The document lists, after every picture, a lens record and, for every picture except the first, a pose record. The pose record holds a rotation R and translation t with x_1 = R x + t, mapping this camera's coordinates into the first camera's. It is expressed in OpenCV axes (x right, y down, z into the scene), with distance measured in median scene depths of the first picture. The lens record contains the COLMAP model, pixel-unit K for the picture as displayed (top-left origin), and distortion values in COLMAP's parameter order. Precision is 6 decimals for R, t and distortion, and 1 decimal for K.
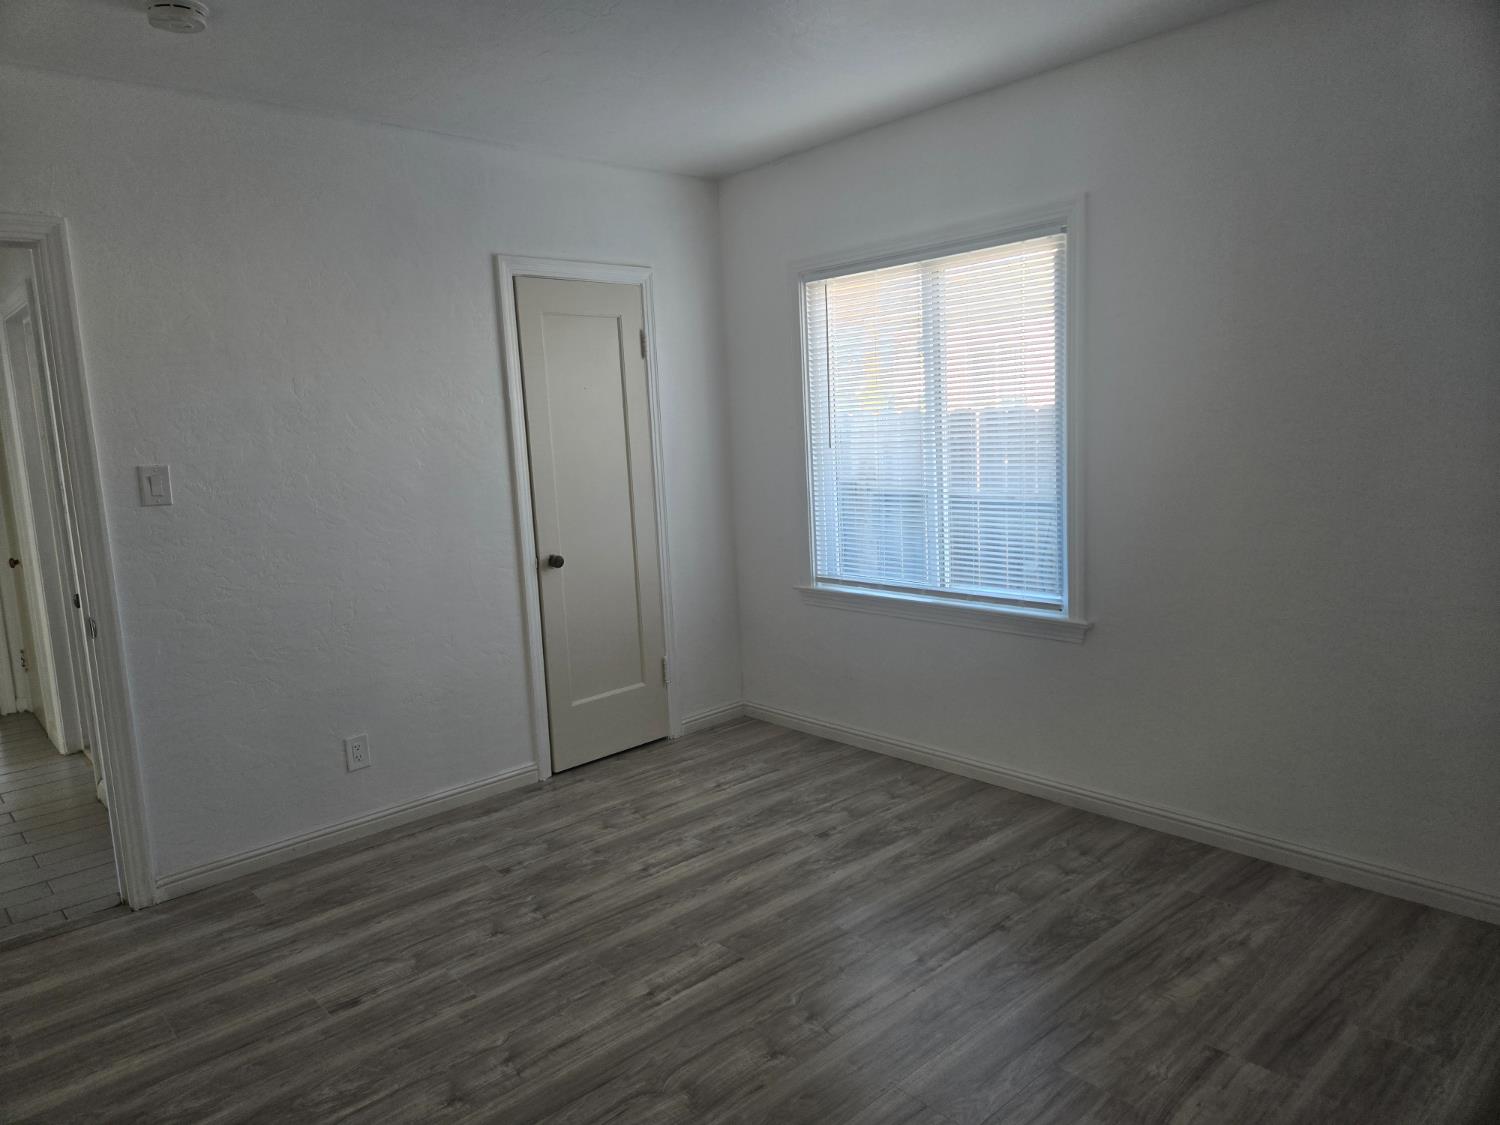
lens RADIAL K [[999.1, 0, 730.2], [0, 999.1, 544.6], [0, 0, 1]] dist [0.069672, -0.056692]
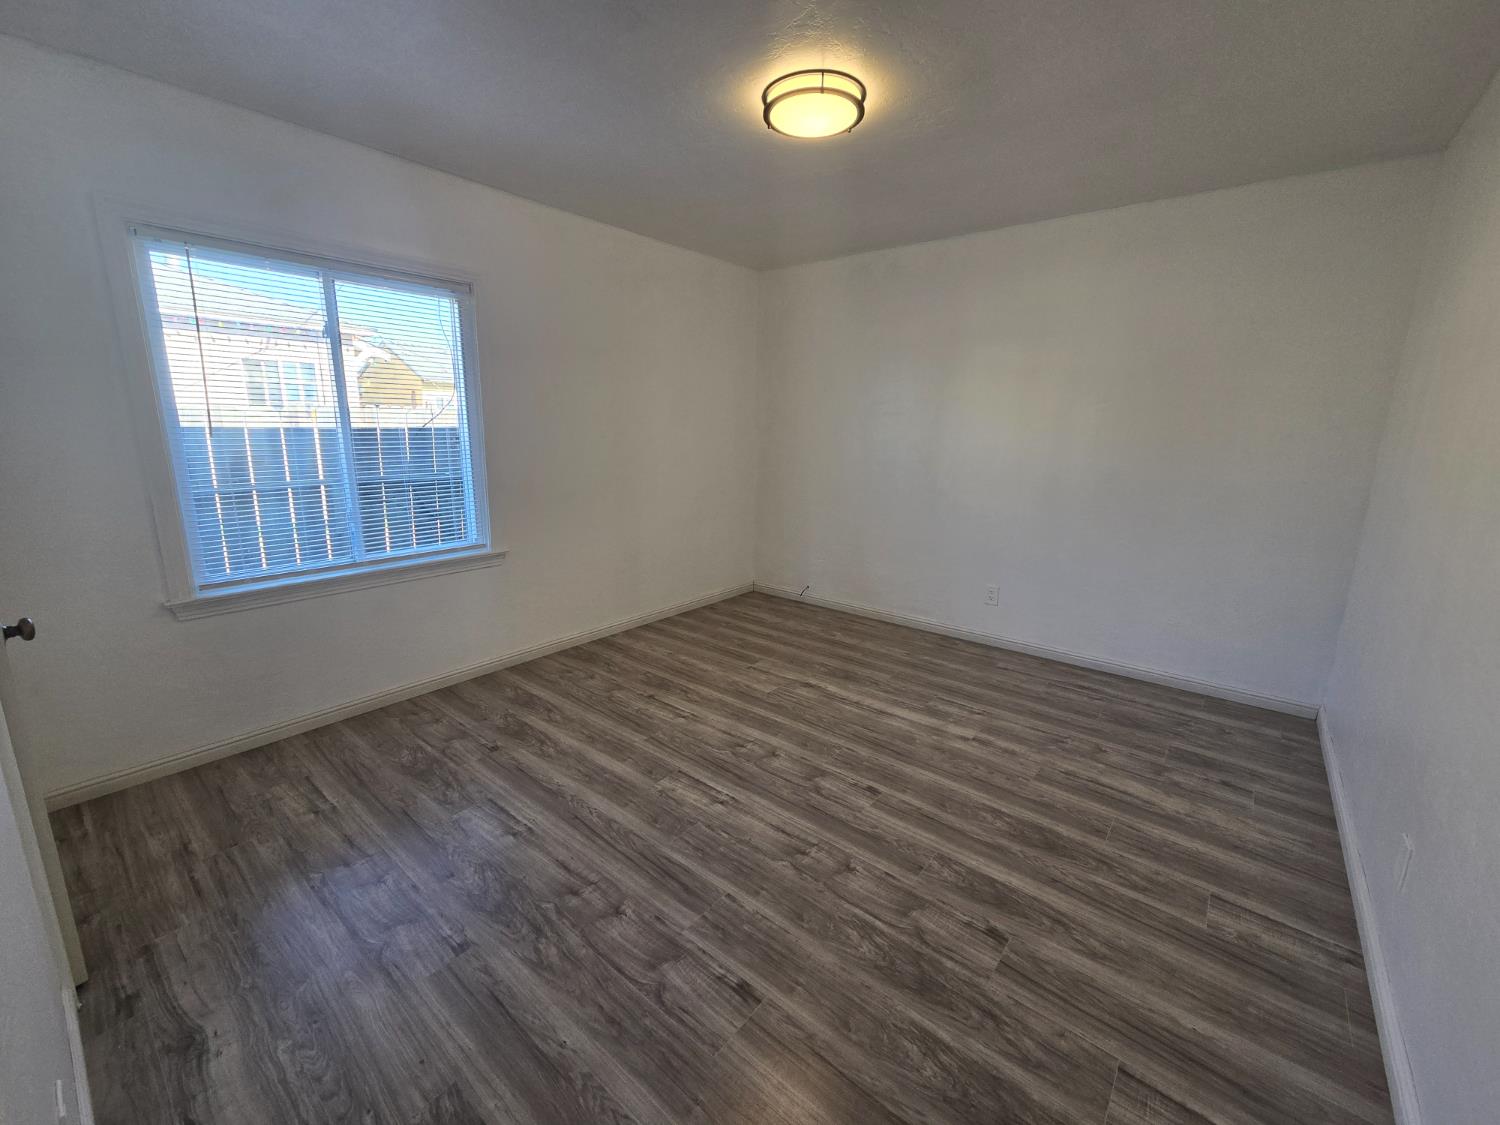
lens RADIAL K [[615.3, 0, 748.2], [0, 615.3, 555.2], [0, 0, 1]] dist [-0.001603, 0.001413]
pose [[-0.156082, -0.160742, 0.974577, -0.721329], [0.116645, 0.976766, 0.179785, -0.048964], [-0.980832, 0.141741, -0.133706, 0.831104]]
